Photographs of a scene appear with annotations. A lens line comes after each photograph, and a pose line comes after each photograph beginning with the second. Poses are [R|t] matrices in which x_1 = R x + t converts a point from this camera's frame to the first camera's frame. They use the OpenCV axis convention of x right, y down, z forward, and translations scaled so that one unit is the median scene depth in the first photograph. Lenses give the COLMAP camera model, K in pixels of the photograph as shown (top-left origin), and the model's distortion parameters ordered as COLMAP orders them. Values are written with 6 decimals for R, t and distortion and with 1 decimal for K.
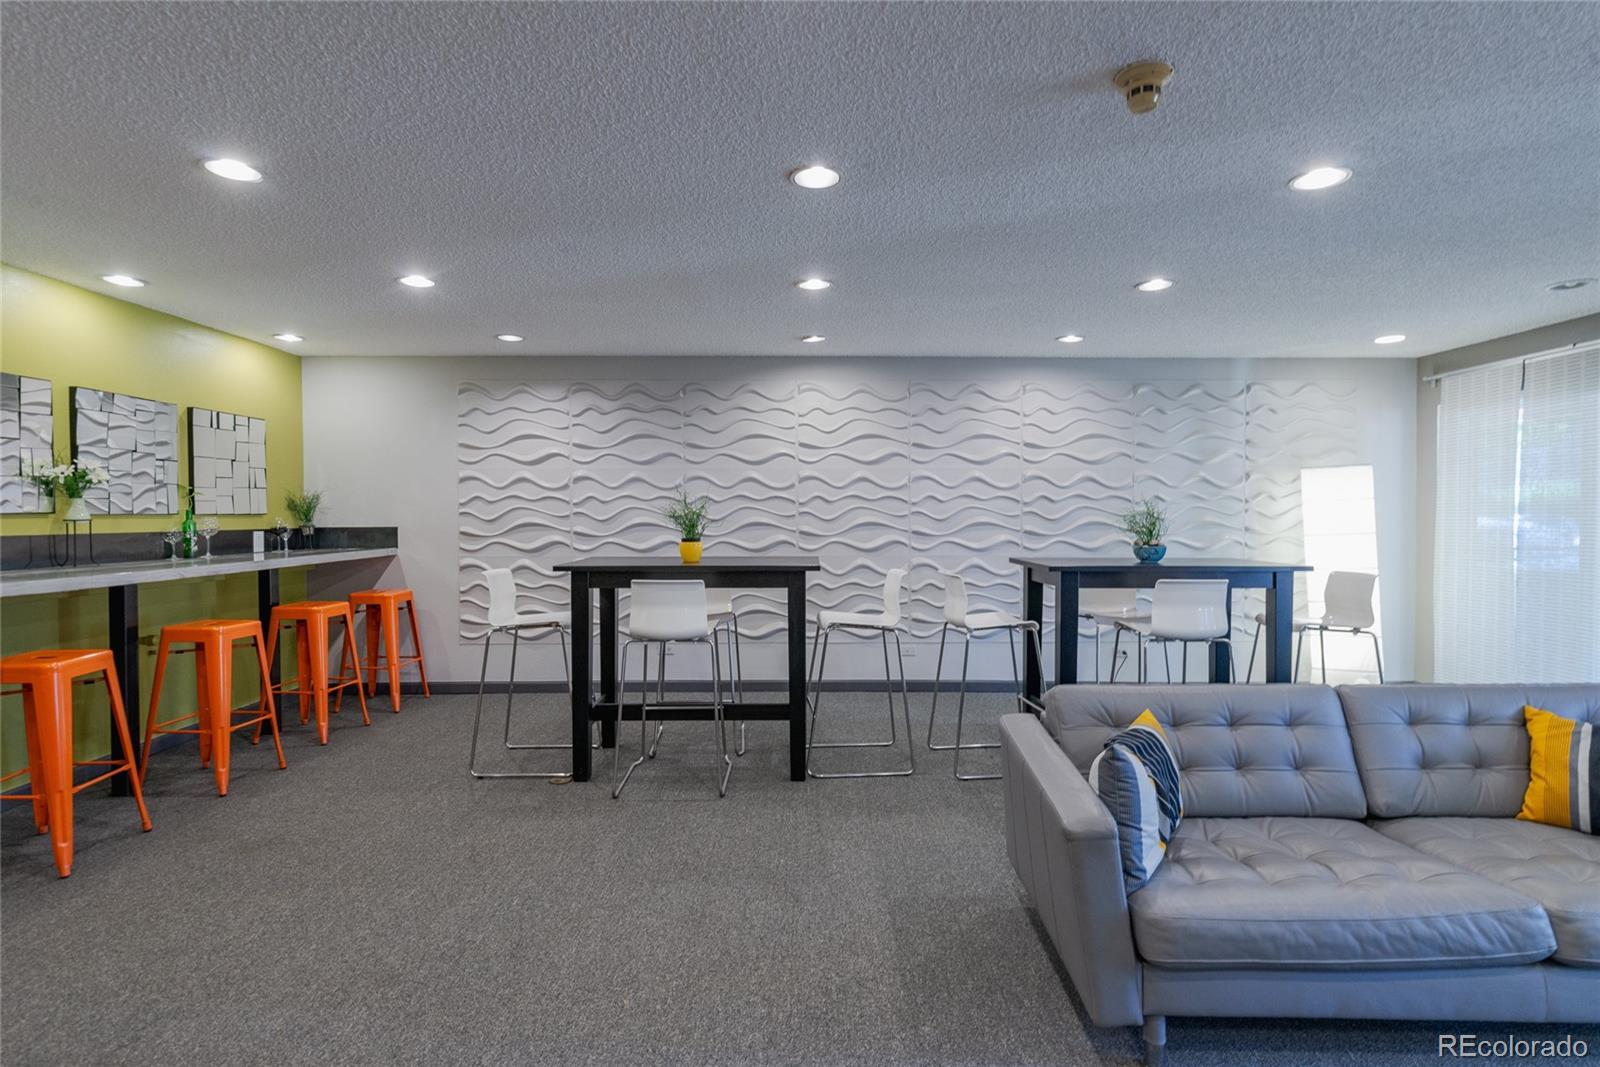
lens RADIAL K [[800.3, 0, 821.1], [0, 800.3, 532.1], [0, 0, 1]] dist [0.000335, 0.001018]
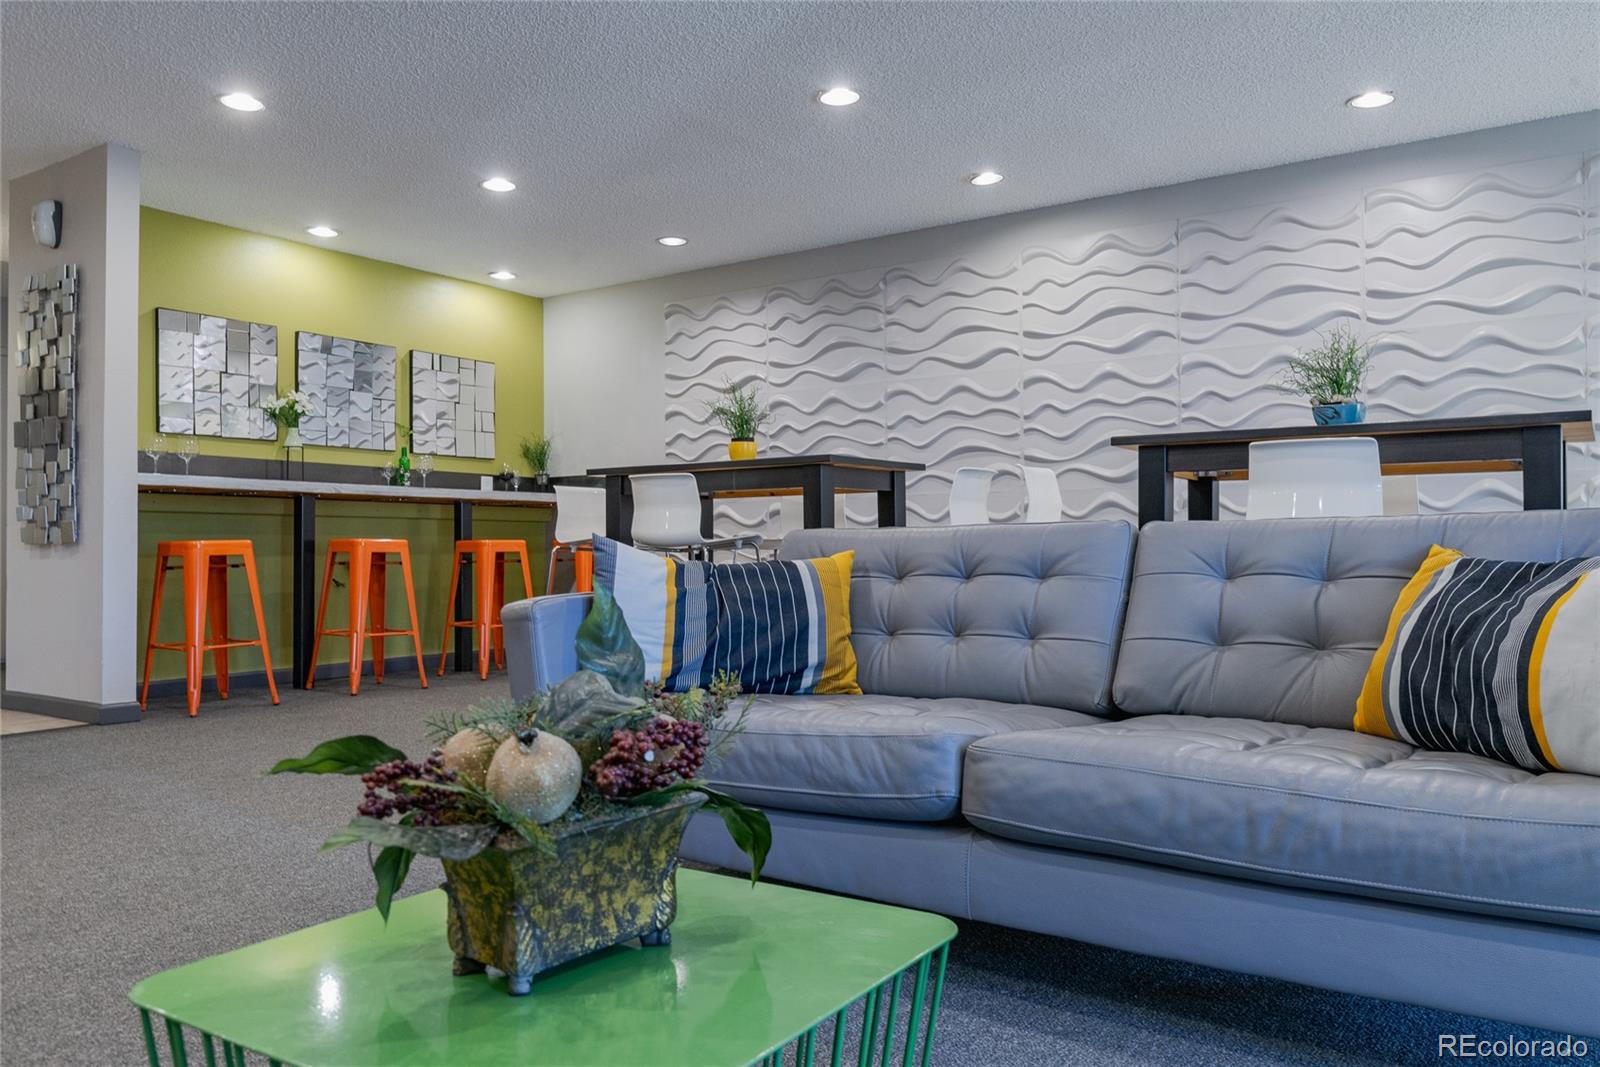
lens RADIAL K [[1191.1, 0, 794.4], [0, 1191.1, 514.4], [0, 0, 1]] dist [-0.002208, 0.006501]
pose [[0.812562, -0.018325, -0.582587, 0.501555], [-0.009514, 0.998956, -0.044690, 0.118597], [0.582797, 0.041856, 0.811539, 0.038541]]
